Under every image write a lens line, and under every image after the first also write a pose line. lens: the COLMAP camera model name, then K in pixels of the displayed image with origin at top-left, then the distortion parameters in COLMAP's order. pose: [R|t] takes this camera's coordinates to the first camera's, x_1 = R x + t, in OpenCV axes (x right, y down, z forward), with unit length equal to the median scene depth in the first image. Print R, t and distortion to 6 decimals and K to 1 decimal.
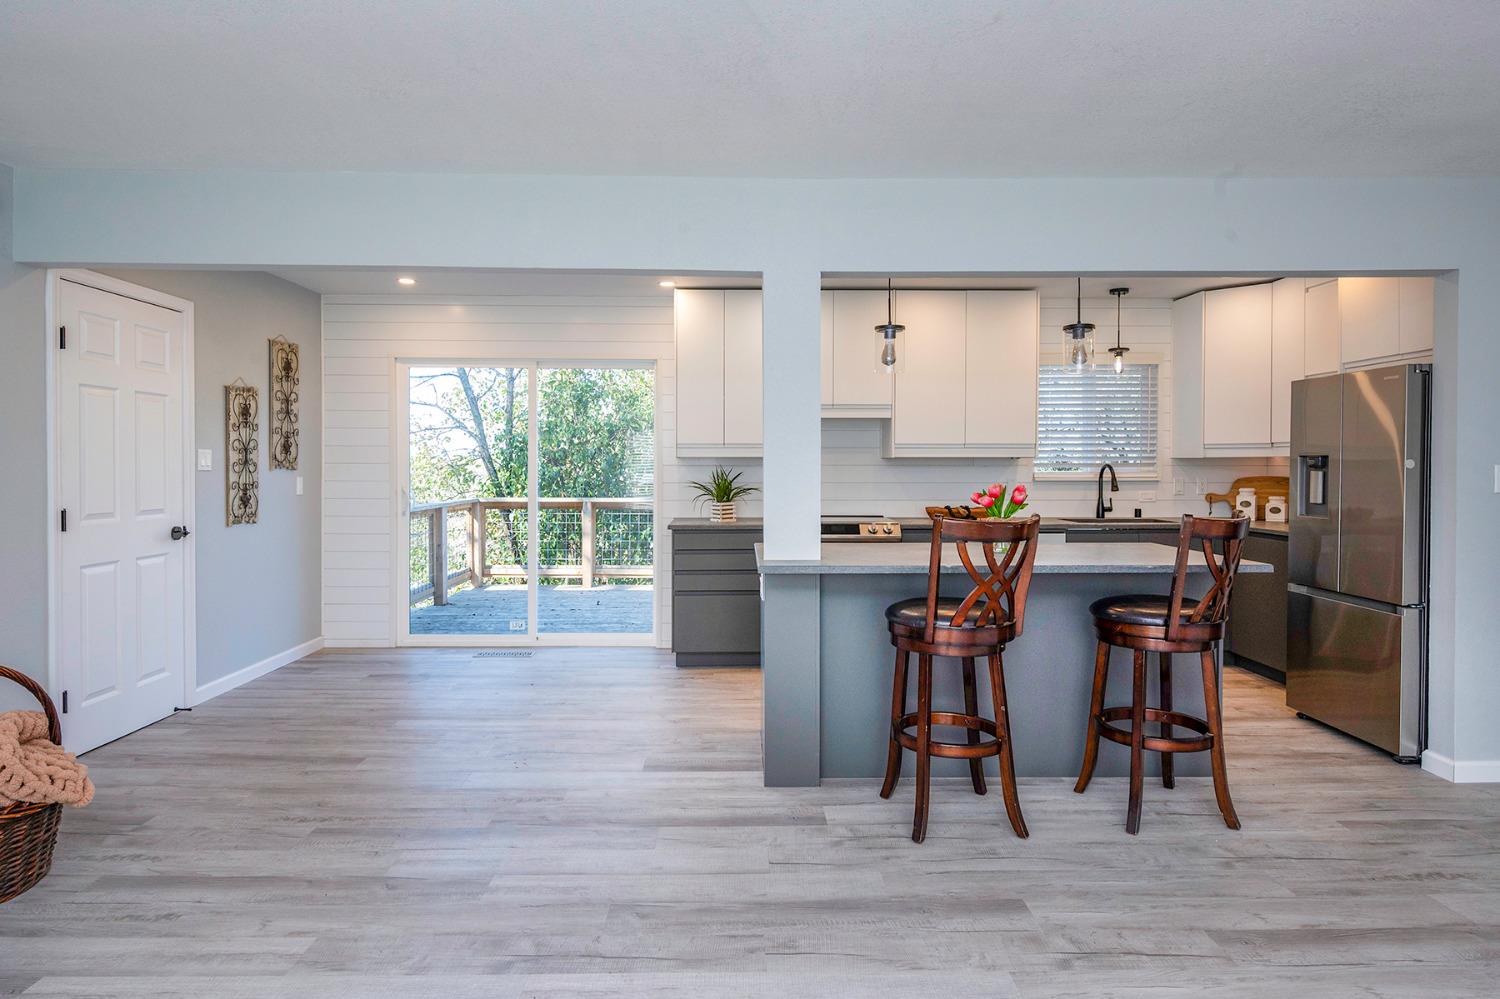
lens RADIAL K [[868.7, 0, 756.8], [0, 868.7, 473.3], [0, 0, 1]] dist [-0.001142, -0.000091]
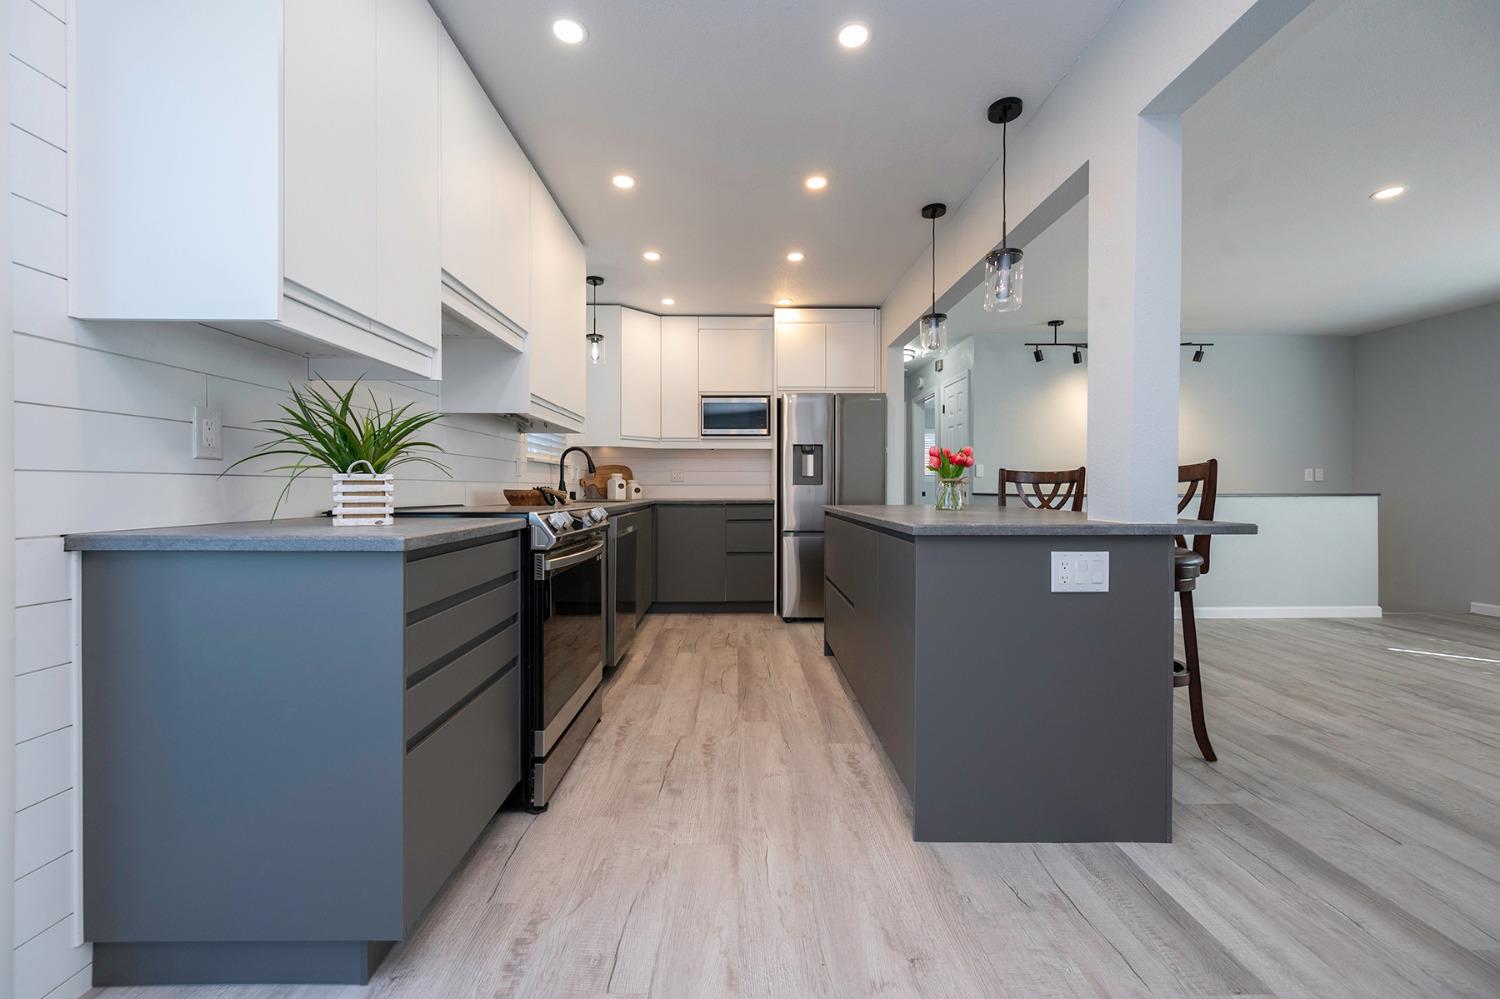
lens RADIAL K [[594.2, 0, 733.7], [0, 594.2, 500.4], [0, 0, 1]] dist [-0.000212, 0.000129]
pose [[0.016026, -0.021400, 0.999643, -0.372818], [0.010851, 0.999716, 0.021228, 0.050704], [-0.999813, 0.010507, 0.016253, 1.050769]]
